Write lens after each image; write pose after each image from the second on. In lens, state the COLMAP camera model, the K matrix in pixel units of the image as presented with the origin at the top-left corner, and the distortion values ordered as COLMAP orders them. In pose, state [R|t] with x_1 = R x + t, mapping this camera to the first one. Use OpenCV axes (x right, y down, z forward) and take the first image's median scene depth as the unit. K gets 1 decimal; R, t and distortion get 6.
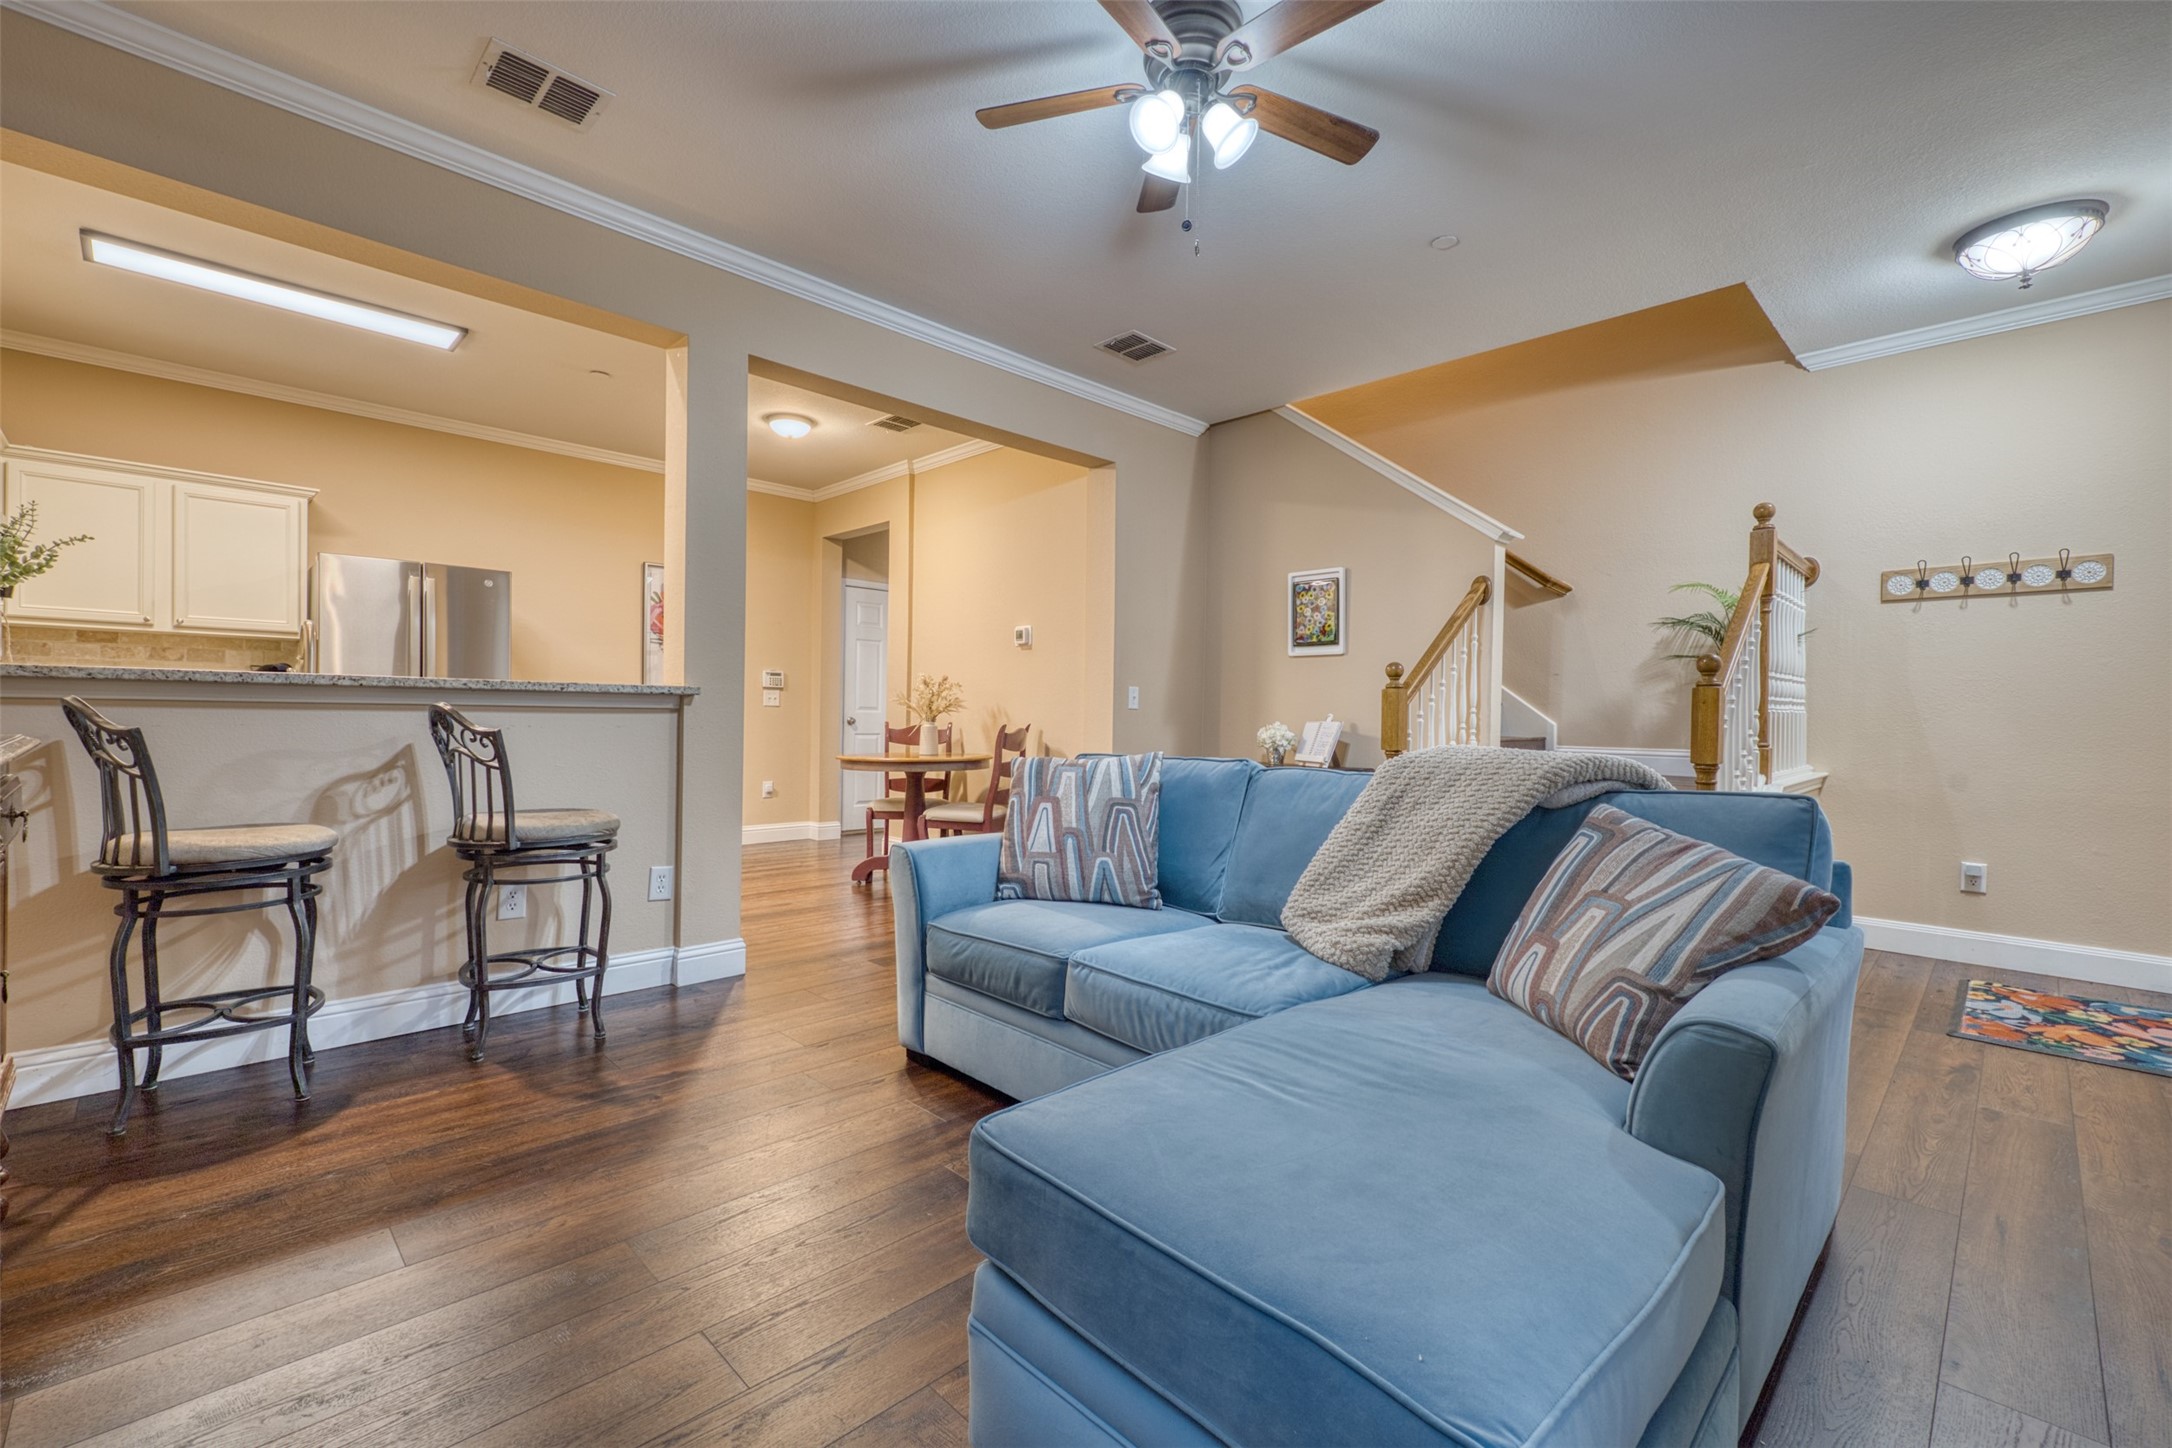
lens RADIAL K [[920.0, 0, 1083.1], [0, 920.0, 725.1], [0, 0, 1]] dist [0.006760, -0.000129]
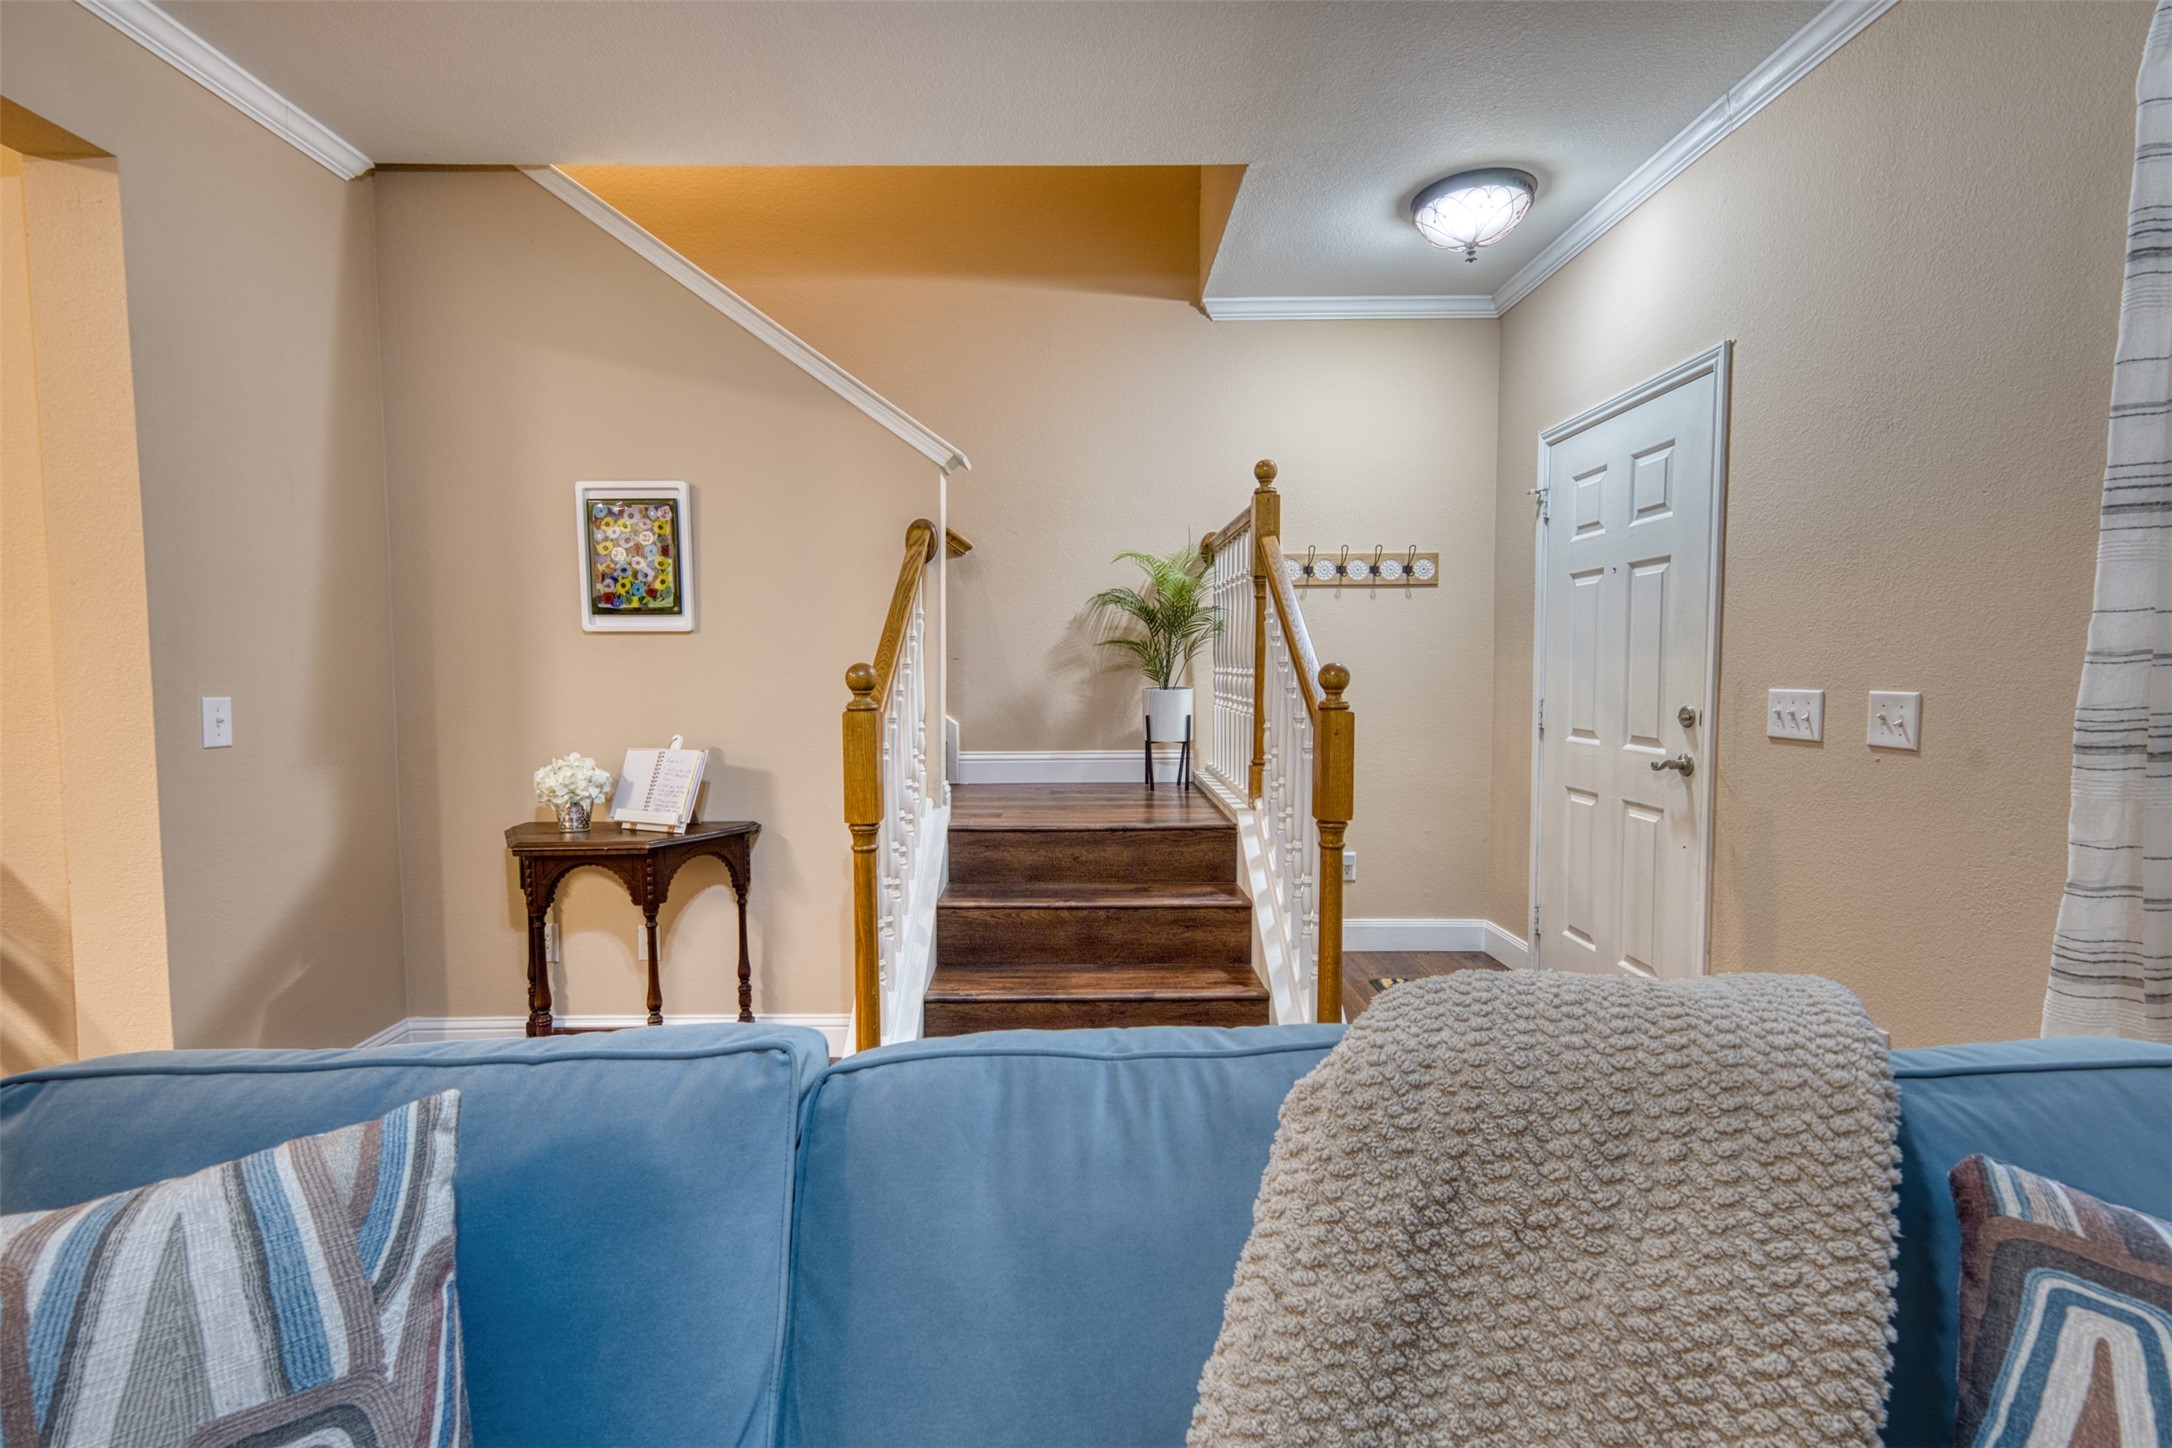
lens RADIAL K [[958.6, 0, 1072.3], [0, 958.6, 722.1], [0, 0, 1]] dist [0.008463, -0.001304]
pose [[0.698521, -0.059142, 0.713142, 0.011928], [0.023038, 0.997921, 0.060193, -0.052600], [-0.715219, -0.025617, 0.698431, 0.411906]]
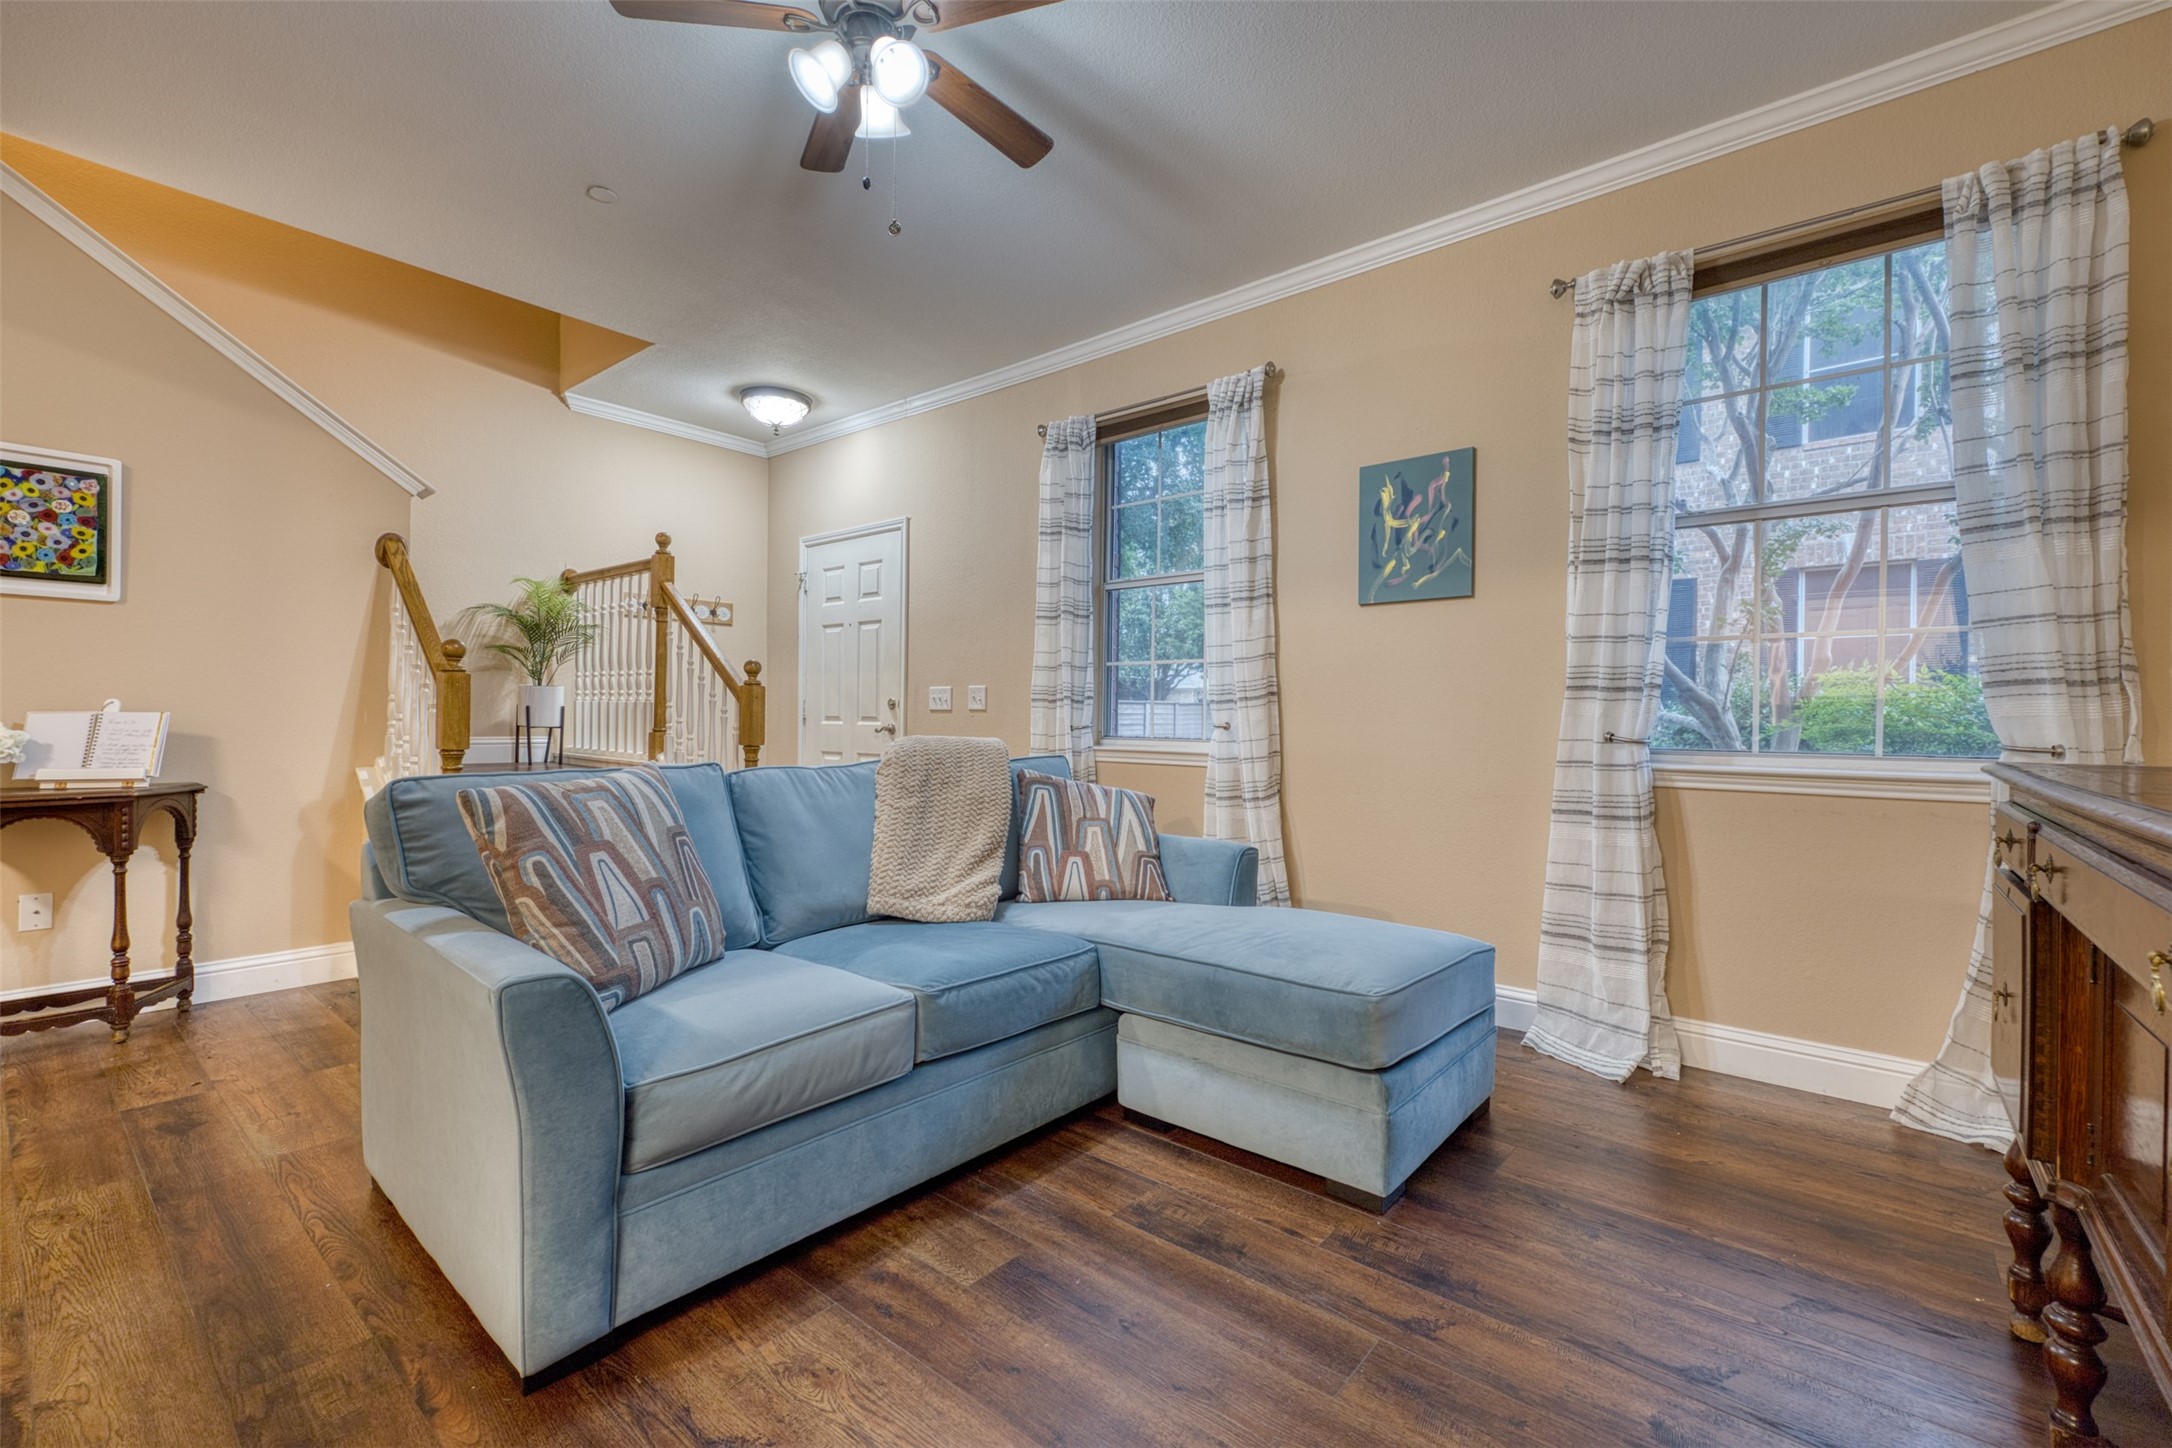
lens RADIAL K [[921.6, 0, 1086.6], [0, 921.6, 720.3], [0, 0, 1]] dist [0.008864, -0.000507]
pose [[-0.098910, -0.017672, 0.994939, -0.419089], [-0.002737, 0.999843, 0.017487, -0.010911], [-0.995093, -0.000994, -0.098943, 0.433339]]
